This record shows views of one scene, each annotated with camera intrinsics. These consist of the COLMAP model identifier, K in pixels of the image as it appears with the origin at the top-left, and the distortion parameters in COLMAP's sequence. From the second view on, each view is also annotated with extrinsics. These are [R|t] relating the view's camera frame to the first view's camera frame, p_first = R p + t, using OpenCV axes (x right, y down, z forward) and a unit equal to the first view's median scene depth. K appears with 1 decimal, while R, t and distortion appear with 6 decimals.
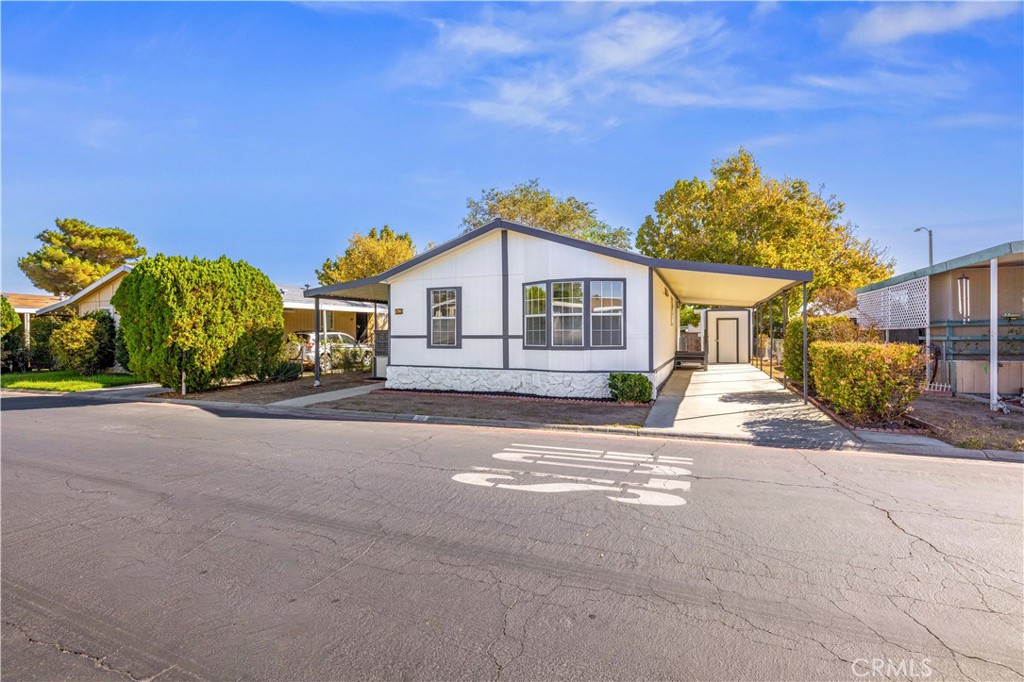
lens RADIAL K [[500.1, 0, 513.7], [0, 500.1, 338.7], [0, 0, 1]] dist [-0.005351, -0.001015]
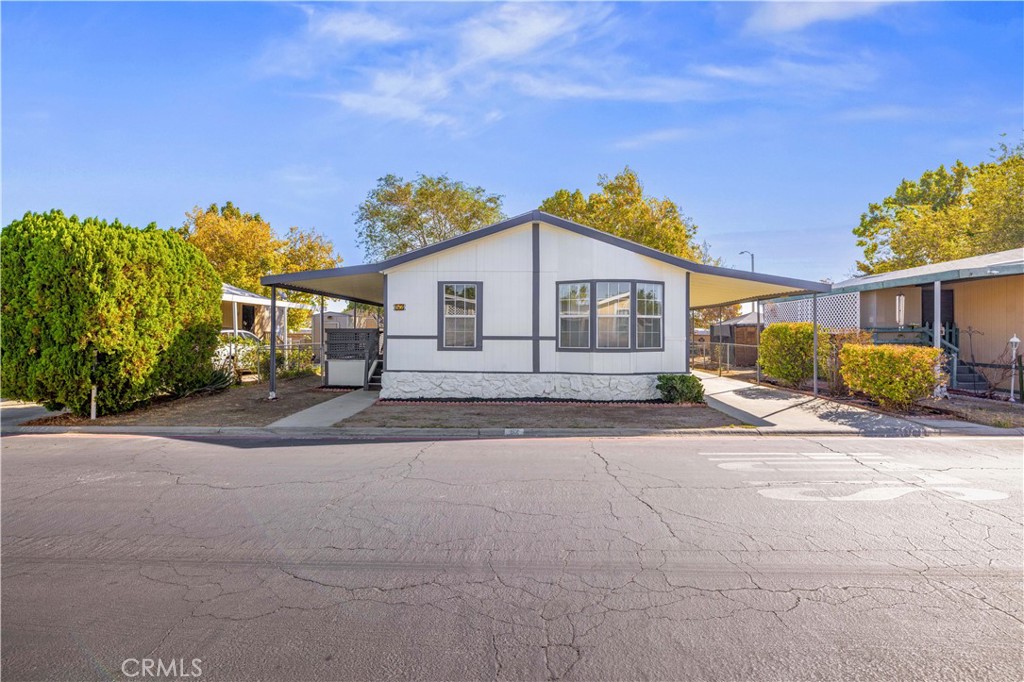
lens RADIAL K [[500.1, 0, 514.6], [0, 500.1, 337.1], [0, 0, 1]] dist [-0.005351, -0.001015]
pose [[0.925351, 0.007333, 0.379041, -0.392494], [-0.006086, 0.999971, -0.004487, -0.001104], [-0.379063, 0.001845, 0.925369, 0.149381]]
